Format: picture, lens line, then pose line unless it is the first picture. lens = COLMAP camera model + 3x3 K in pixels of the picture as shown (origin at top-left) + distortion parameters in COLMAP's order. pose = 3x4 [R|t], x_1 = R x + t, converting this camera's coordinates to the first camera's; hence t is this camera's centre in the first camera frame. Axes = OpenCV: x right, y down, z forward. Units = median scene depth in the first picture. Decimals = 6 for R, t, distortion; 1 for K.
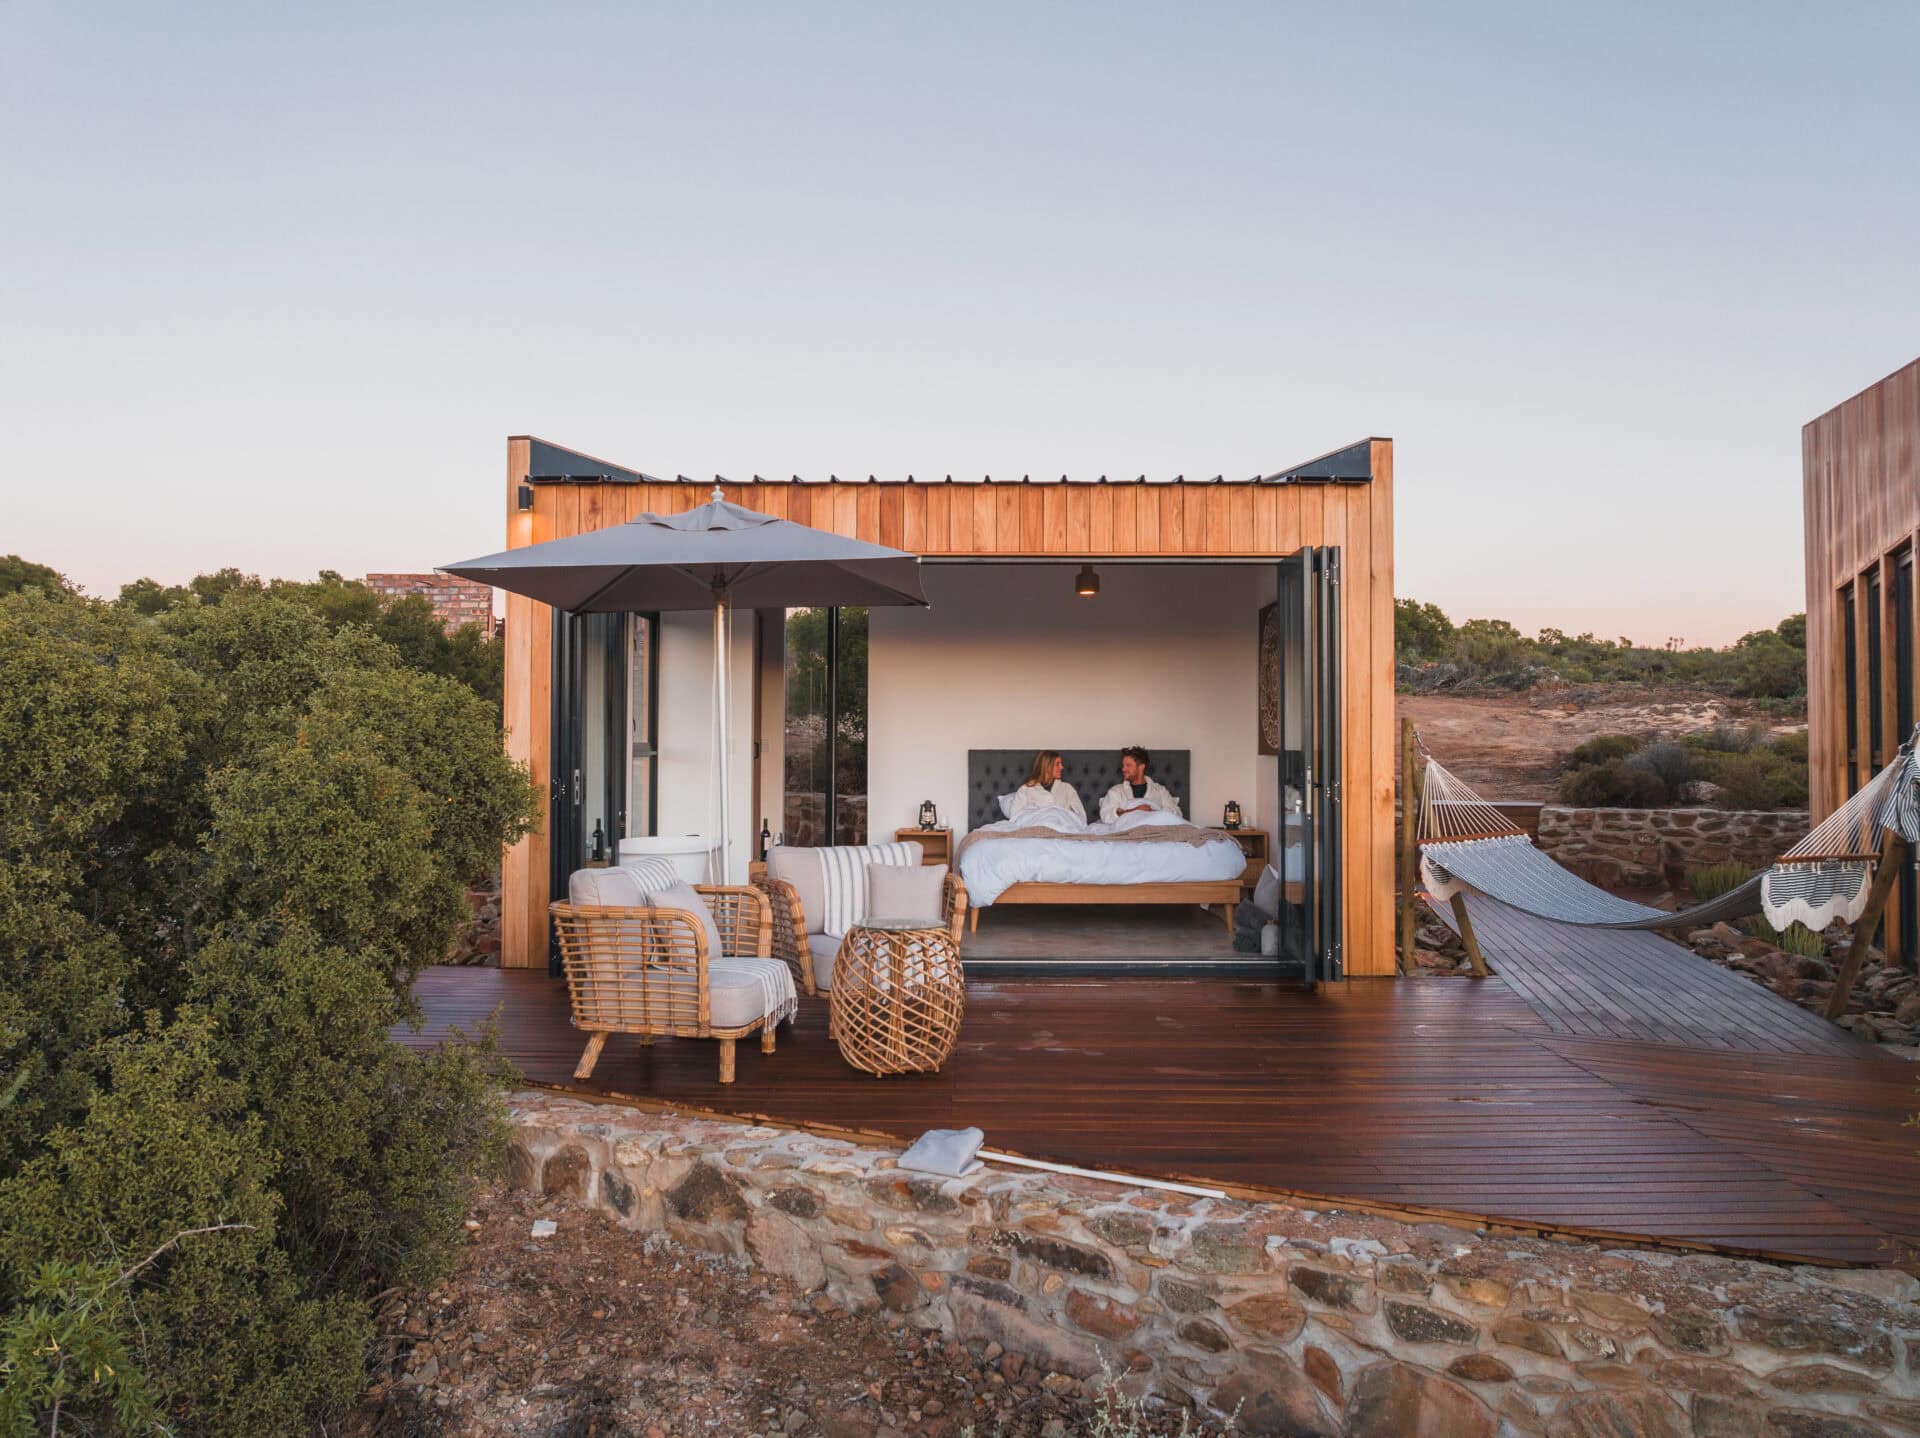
lens RADIAL K [[1357.9, 0, 960.0], [0, 1357.9, 719.0], [0, 0, 1]] dist [-0.038078, 0.008490]
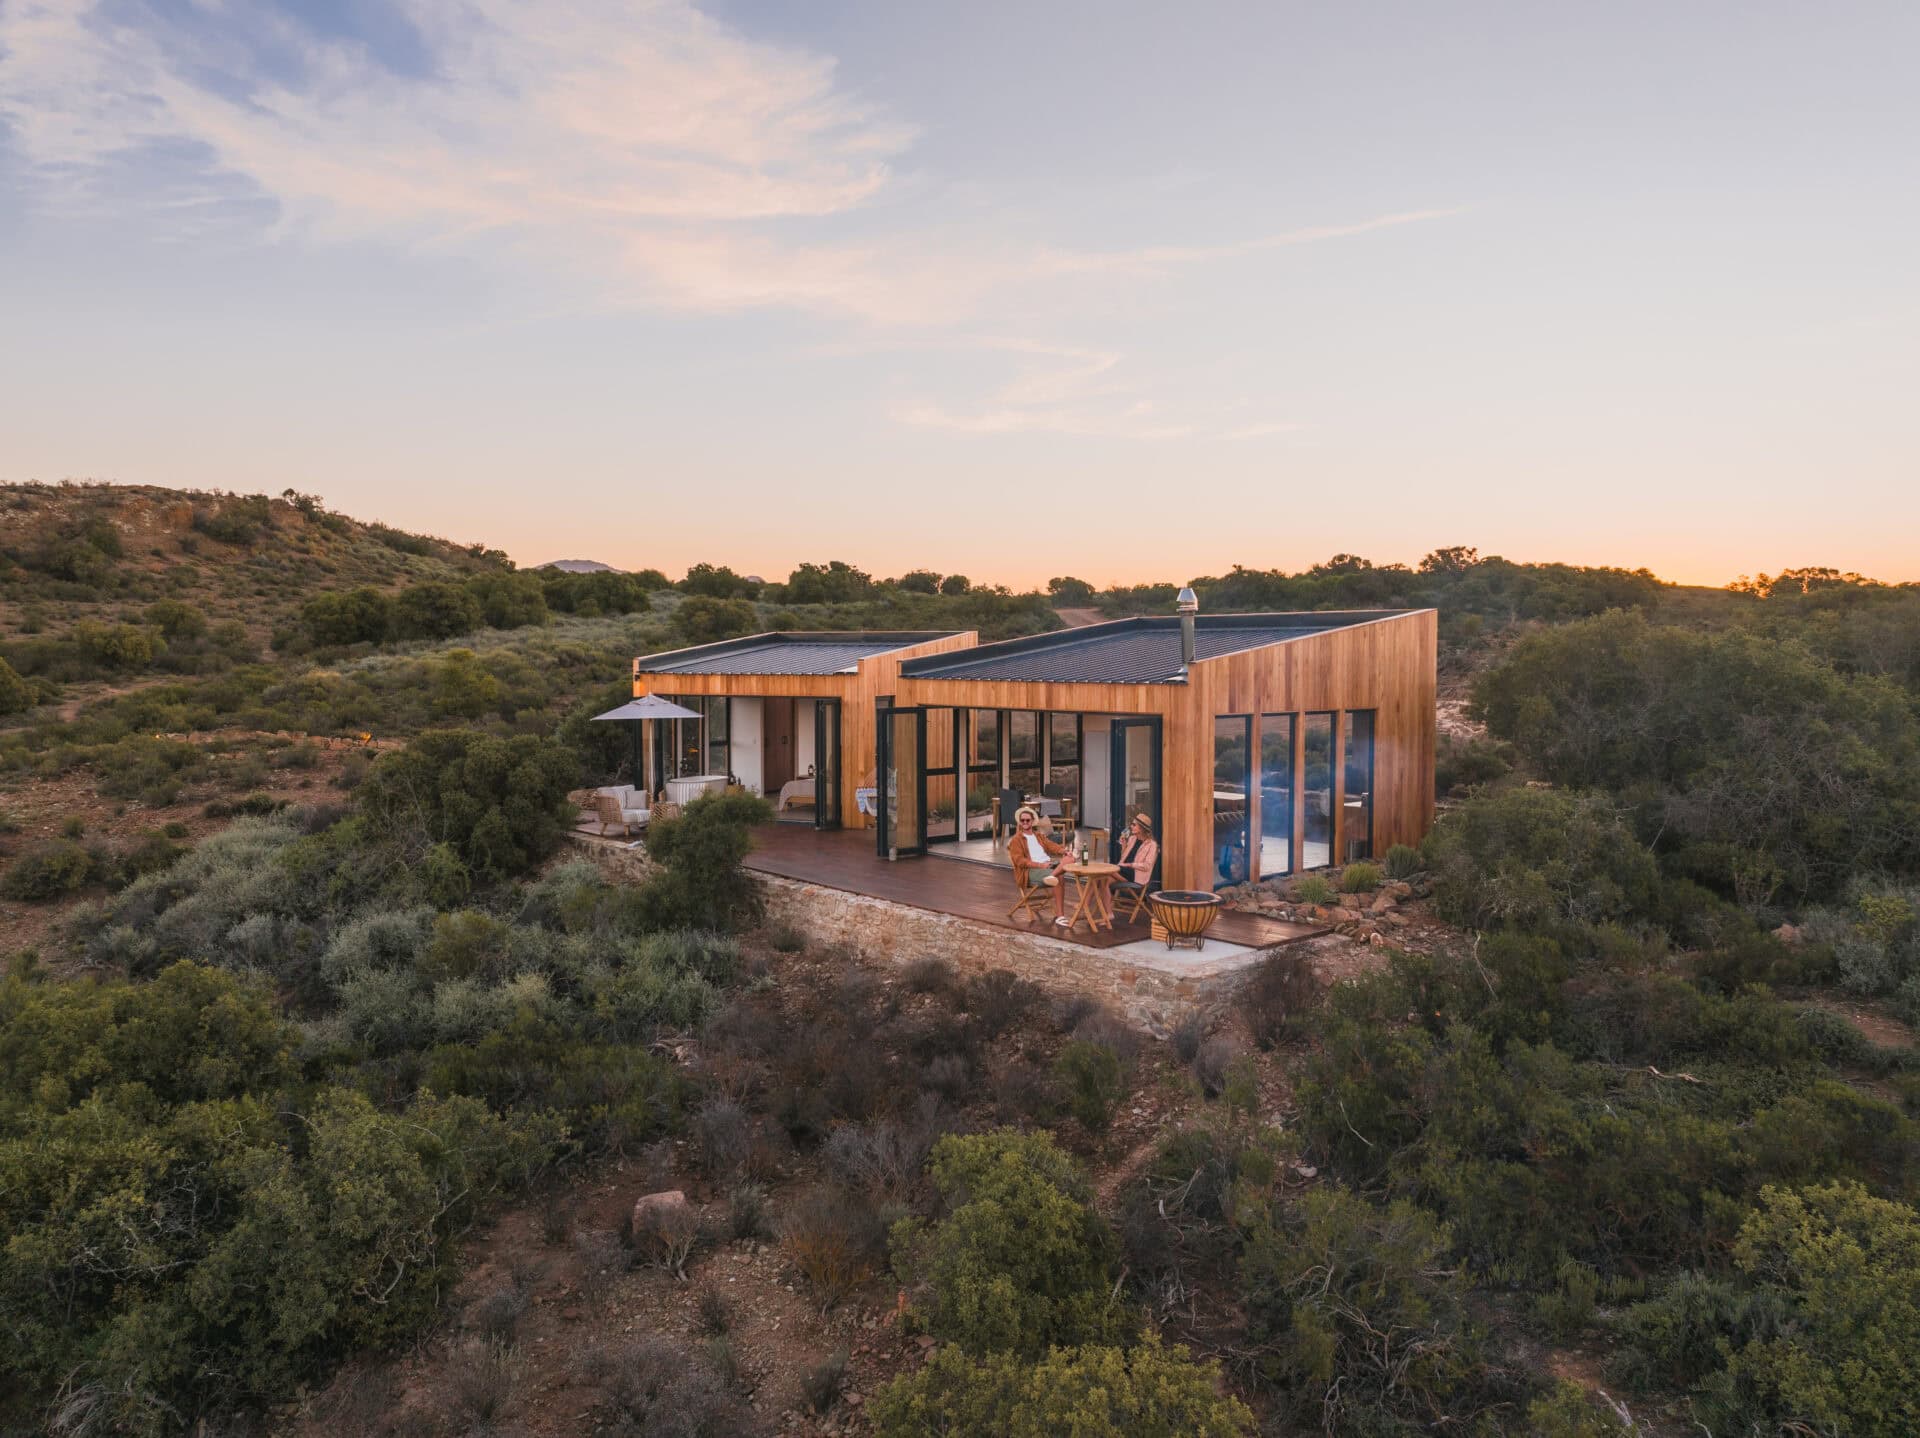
lens RADIAL K [[1357.9, 0, 960.0], [0, 1357.9, 719.0], [0, 0, 1]] dist [-0.038078, 0.008490]
pose [[0.917394, 0.015601, -0.397674, 3.295986], [0.009822, 0.998039, 0.061812, -0.487206], [0.397858, -0.060612, 0.915442, -3.348609]]
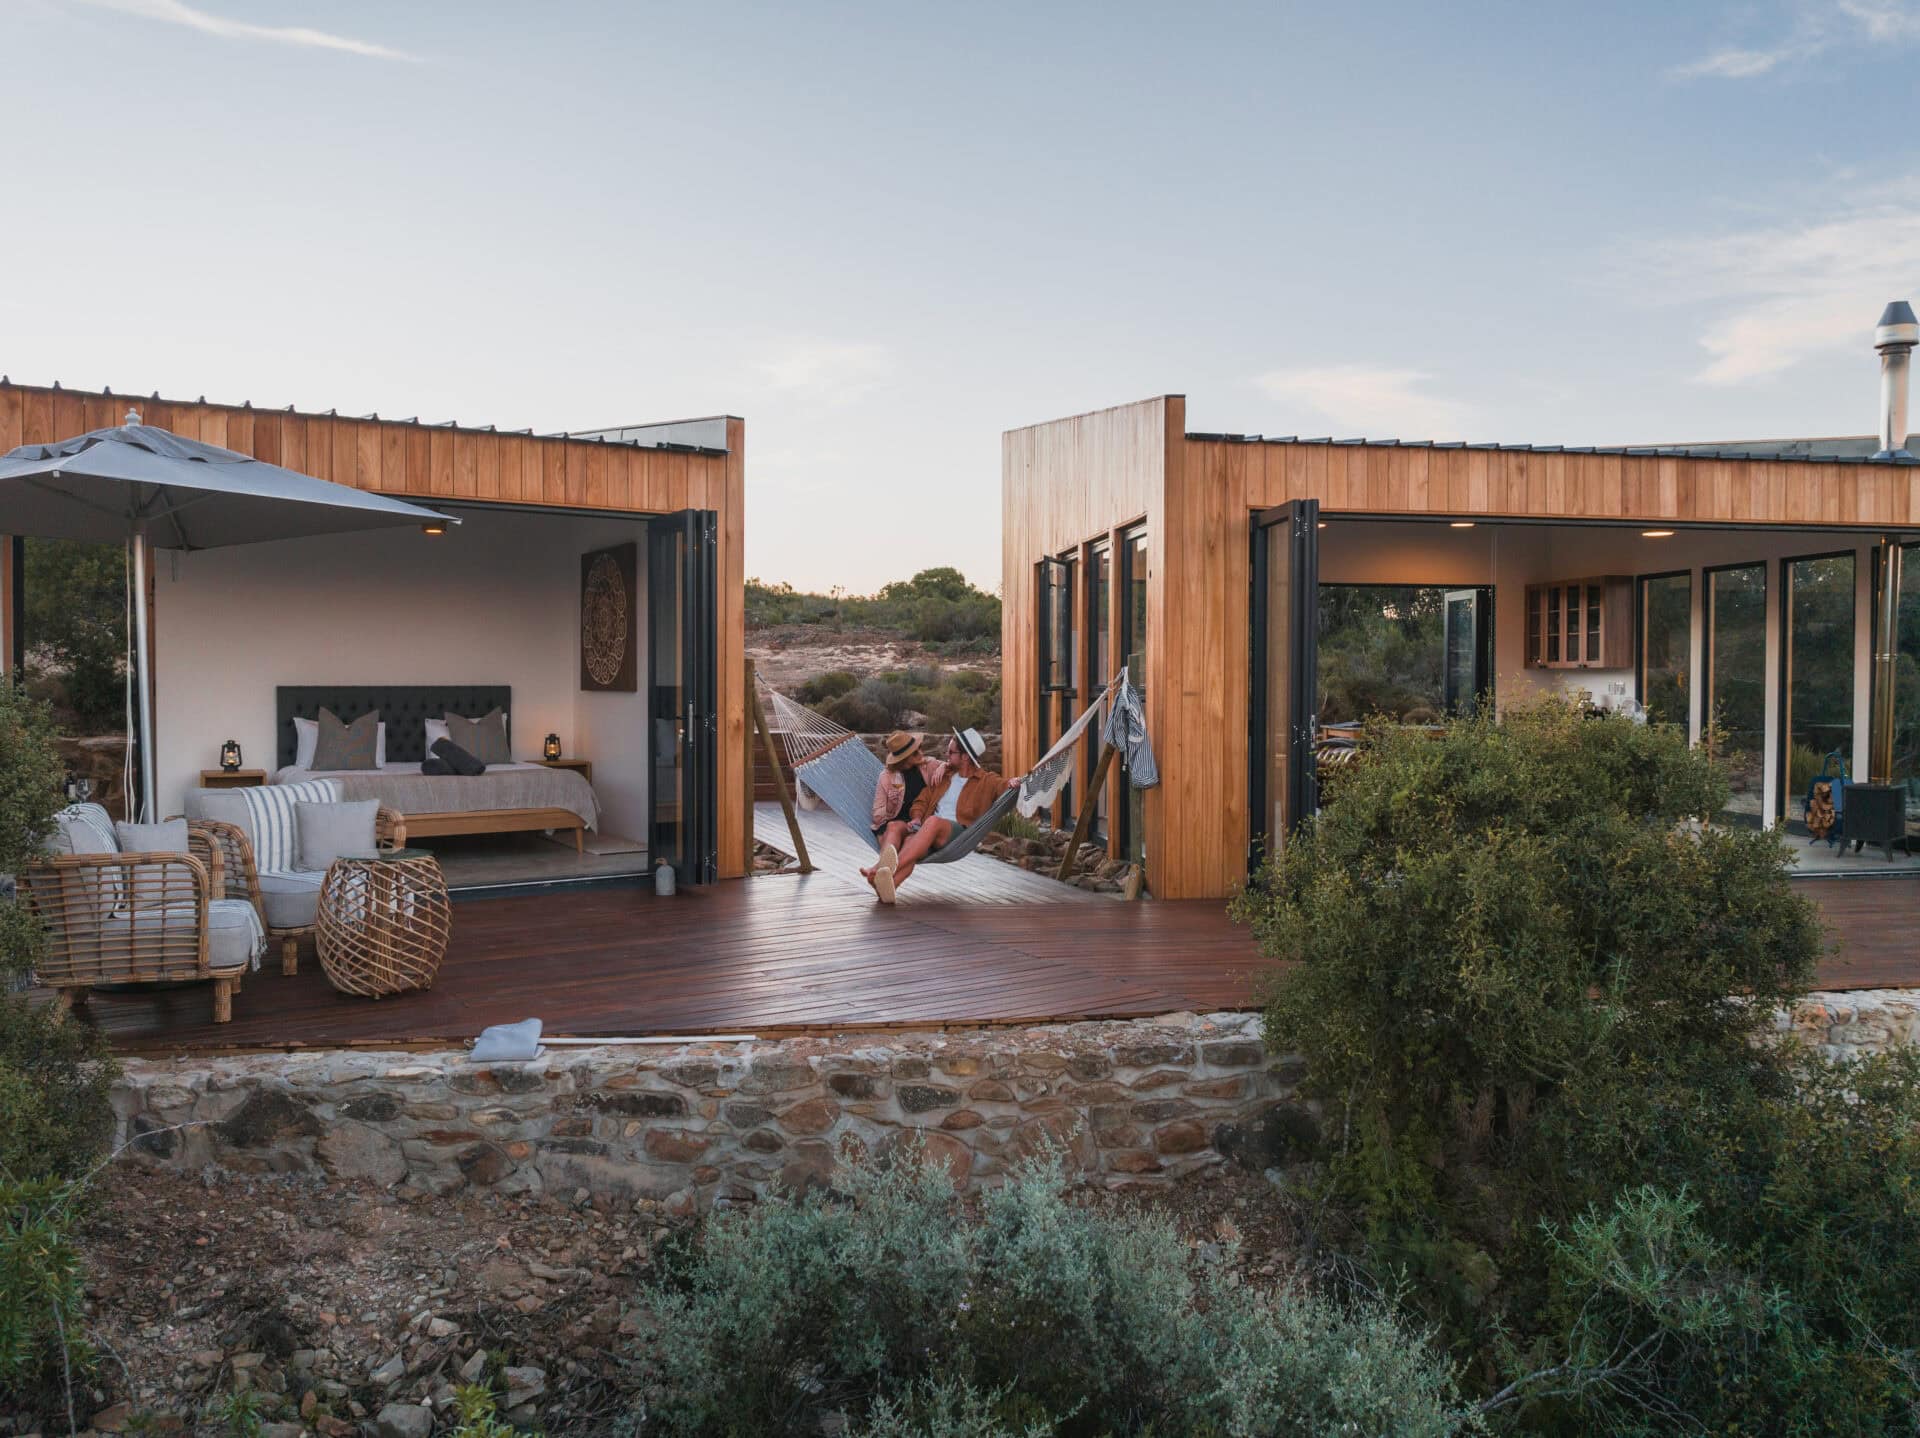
lens RADIAL K [[1357.9, 0, 960.0], [0, 1357.9, 719.0], [0, 0, 1]] dist [-0.038078, 0.008490]
pose [[0.824812, -0.015914, 0.565183, -0.344500], [-0.011512, 0.998924, 0.044927, -0.006244], [-0.565290, -0.043563, 0.823741, -0.138579]]
